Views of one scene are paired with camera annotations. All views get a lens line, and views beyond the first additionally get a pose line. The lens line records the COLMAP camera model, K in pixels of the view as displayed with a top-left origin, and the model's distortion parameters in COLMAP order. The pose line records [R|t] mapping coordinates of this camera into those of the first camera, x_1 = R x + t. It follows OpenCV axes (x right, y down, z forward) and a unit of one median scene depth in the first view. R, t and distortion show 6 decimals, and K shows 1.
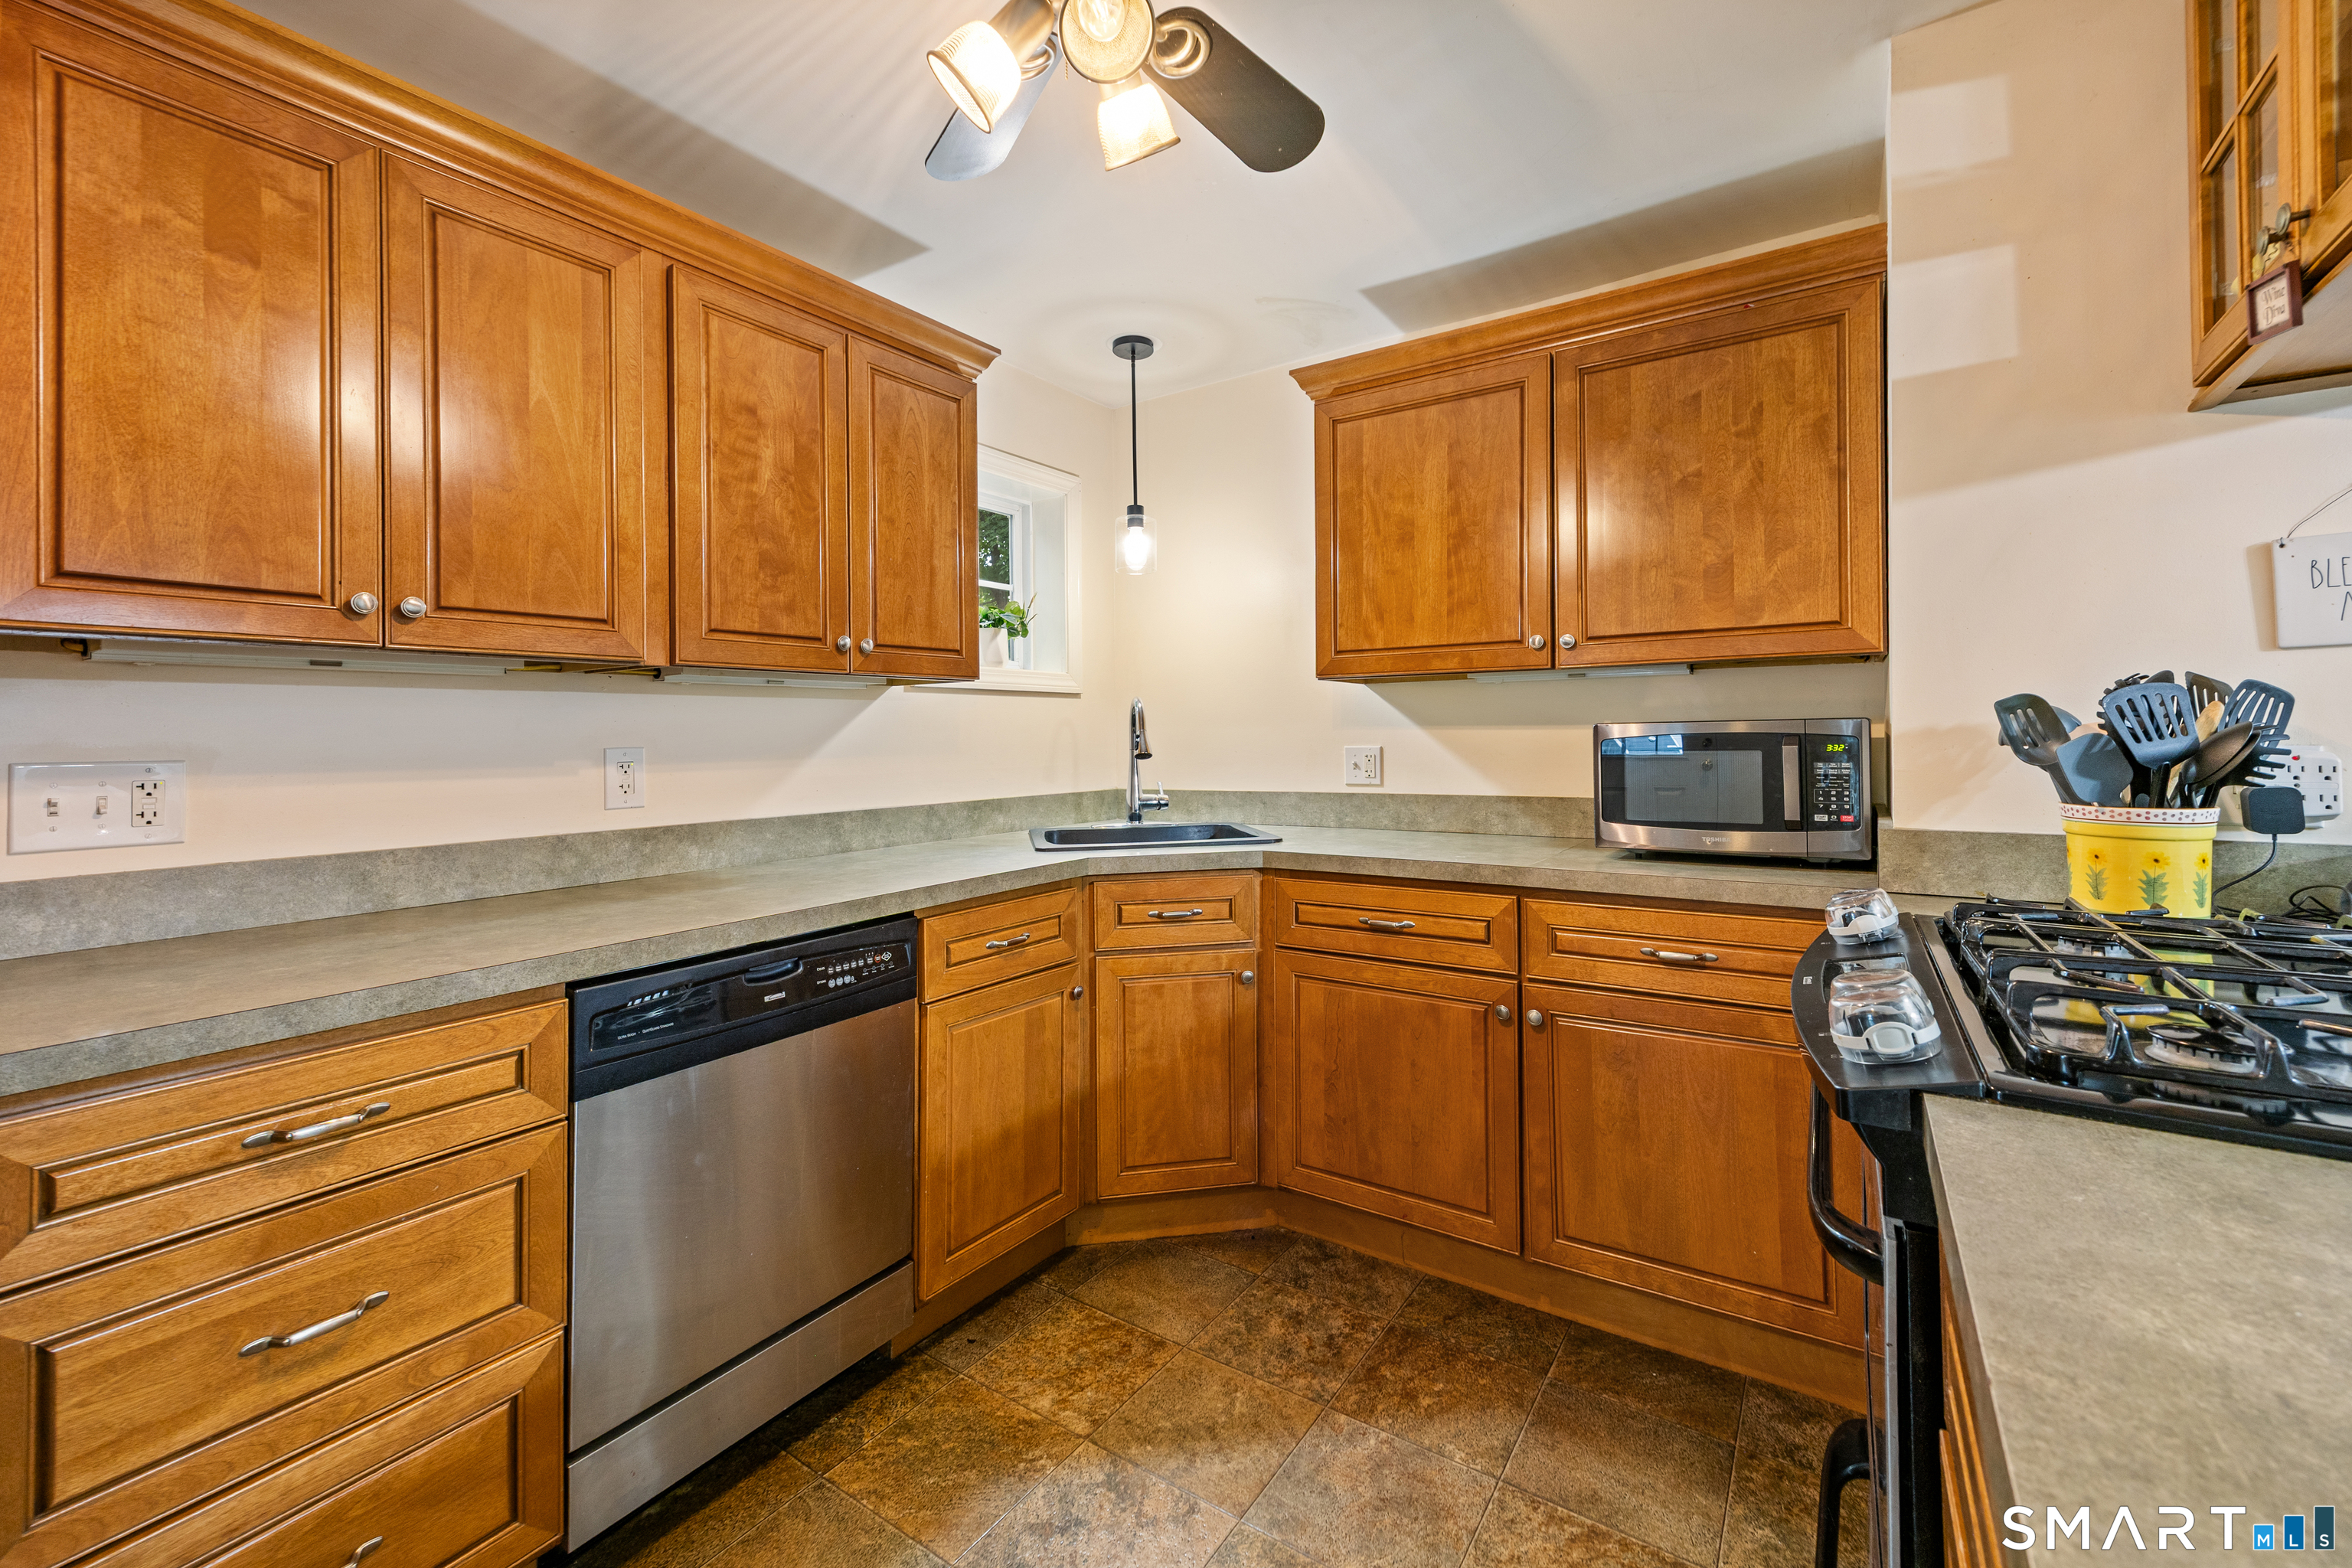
lens RADIAL K [[981.2, 0, 1186.4], [0, 981.2, 764.5], [0, 0, 1]] dist [0.017239, -0.000576]
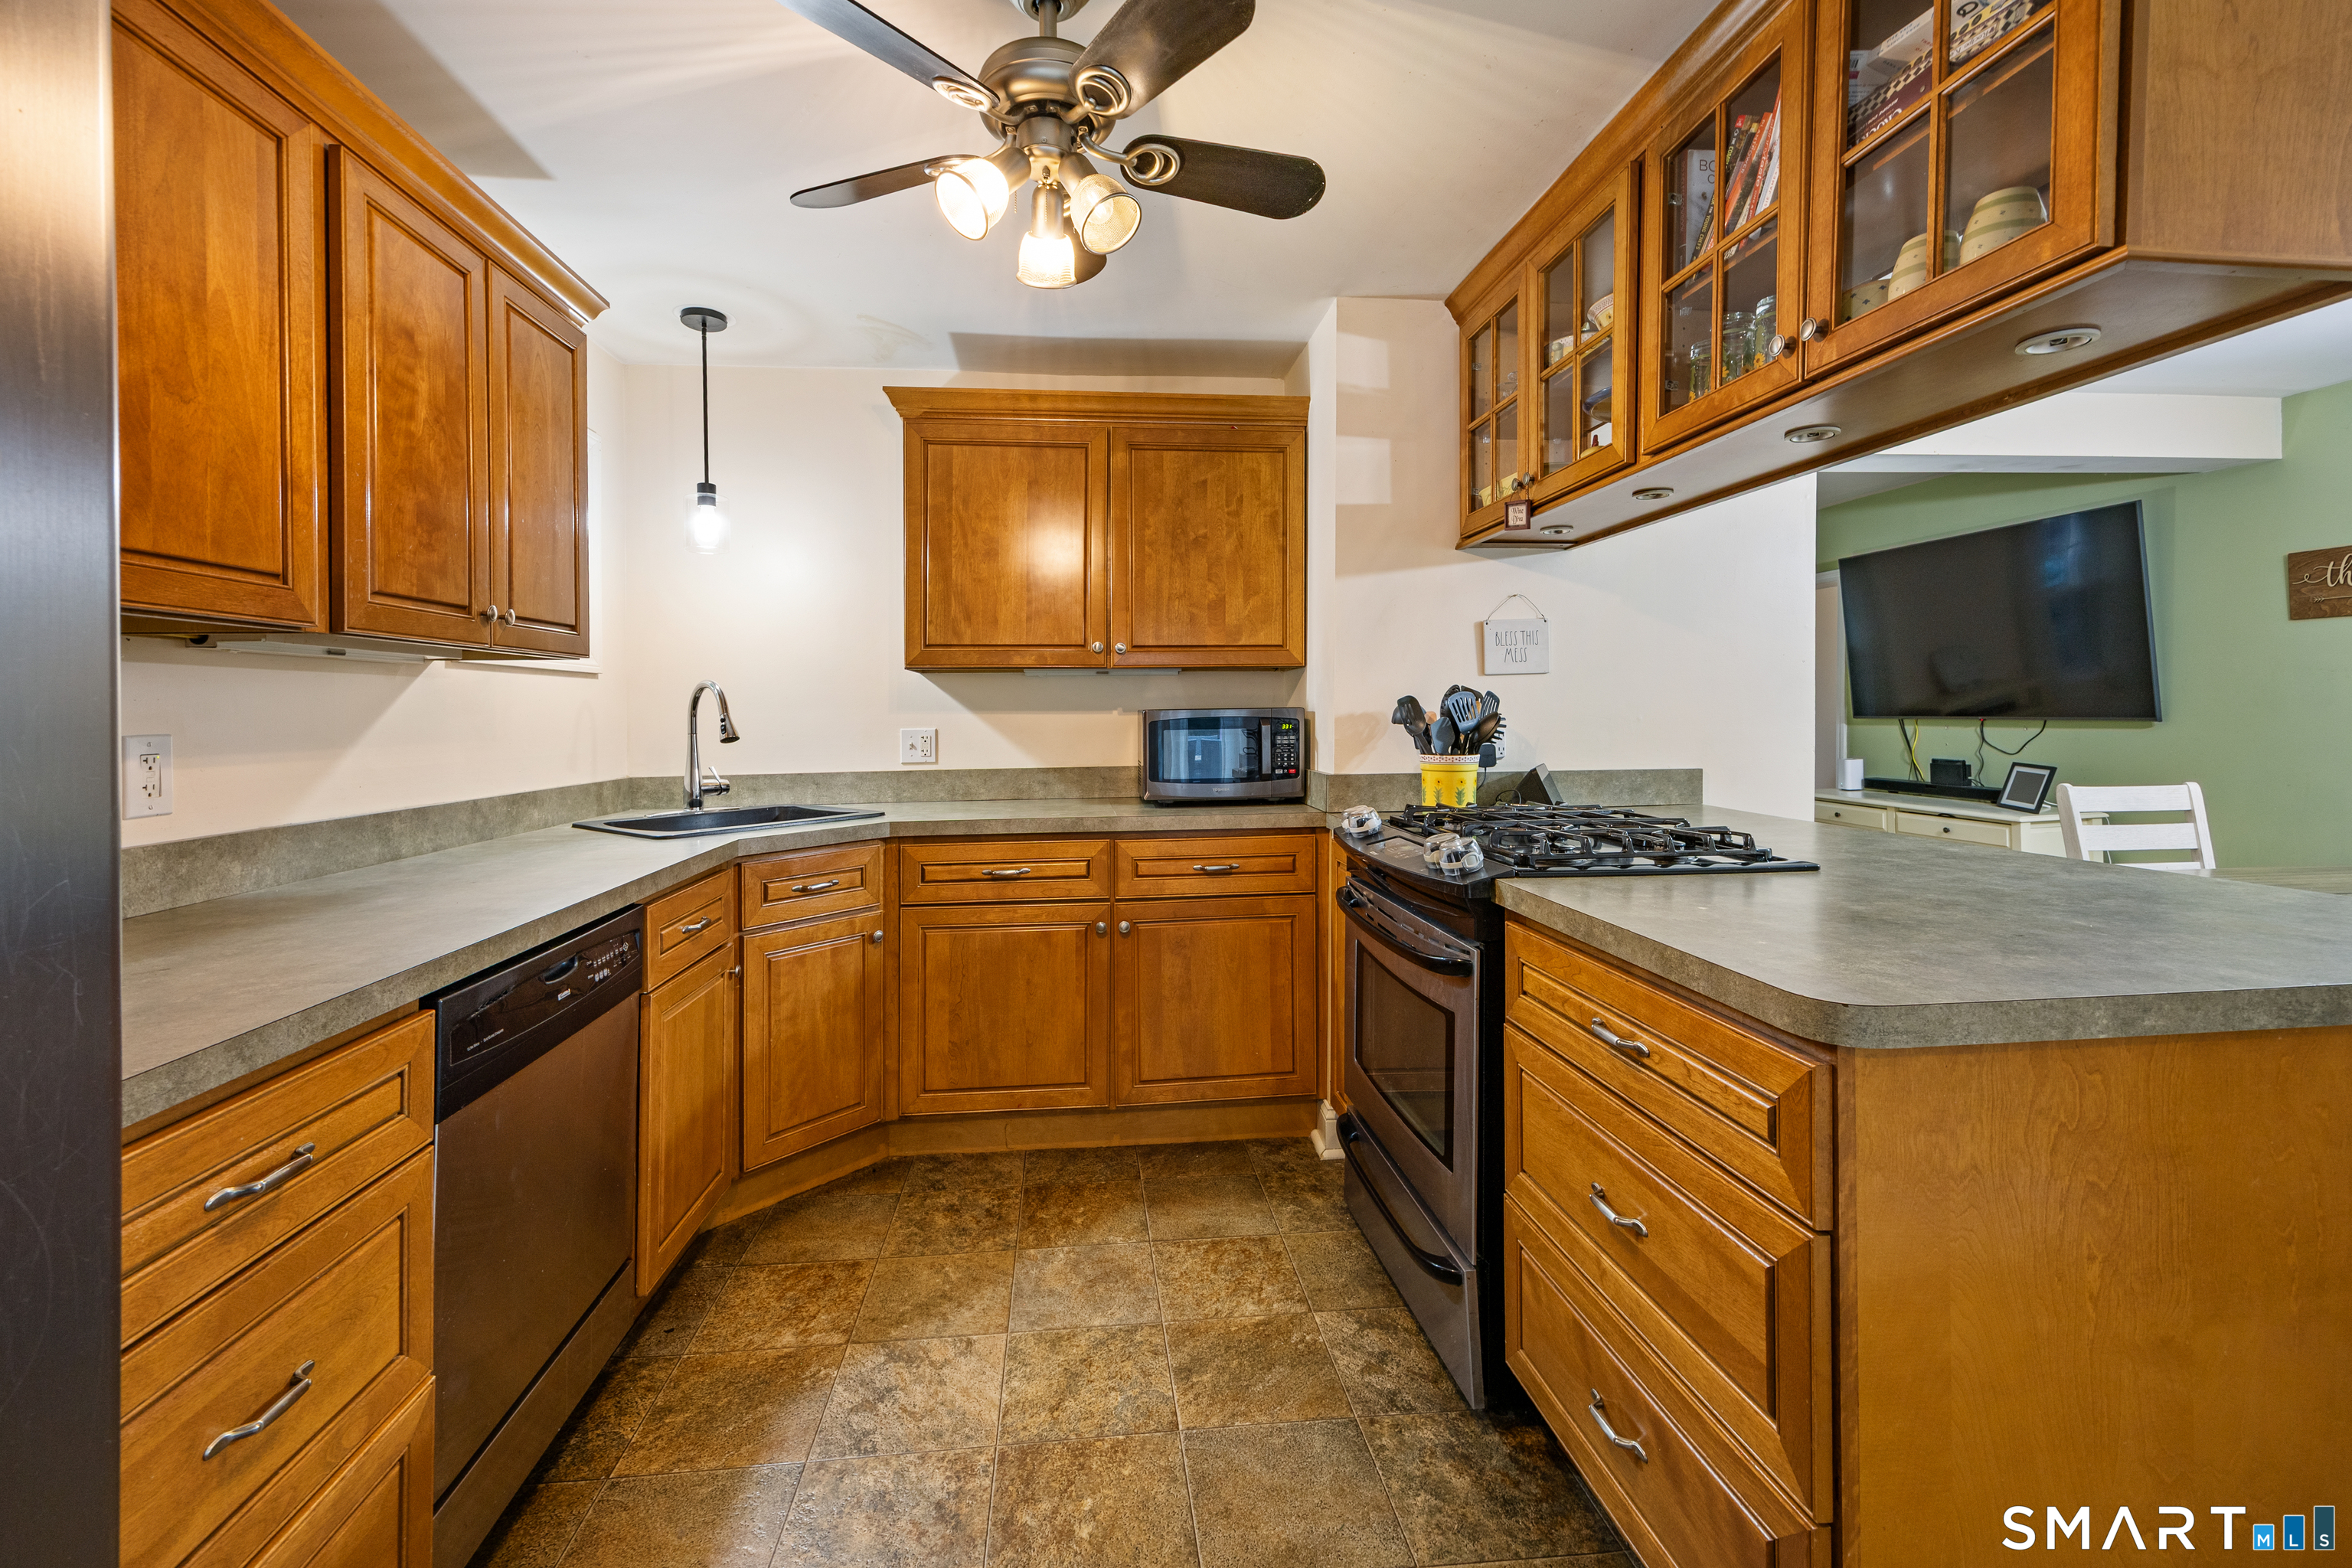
lens RADIAL K [[981.2, 0, 1185.3], [0, 981.2, 788.5], [0, 0, 1]] dist [0.017239, -0.000576]
pose [[0.763447, -0.046497, 0.644195, -0.474294], [0.021279, 0.998675, 0.046865, 0.005053], [-0.645520, -0.022071, 0.763424, -0.088987]]
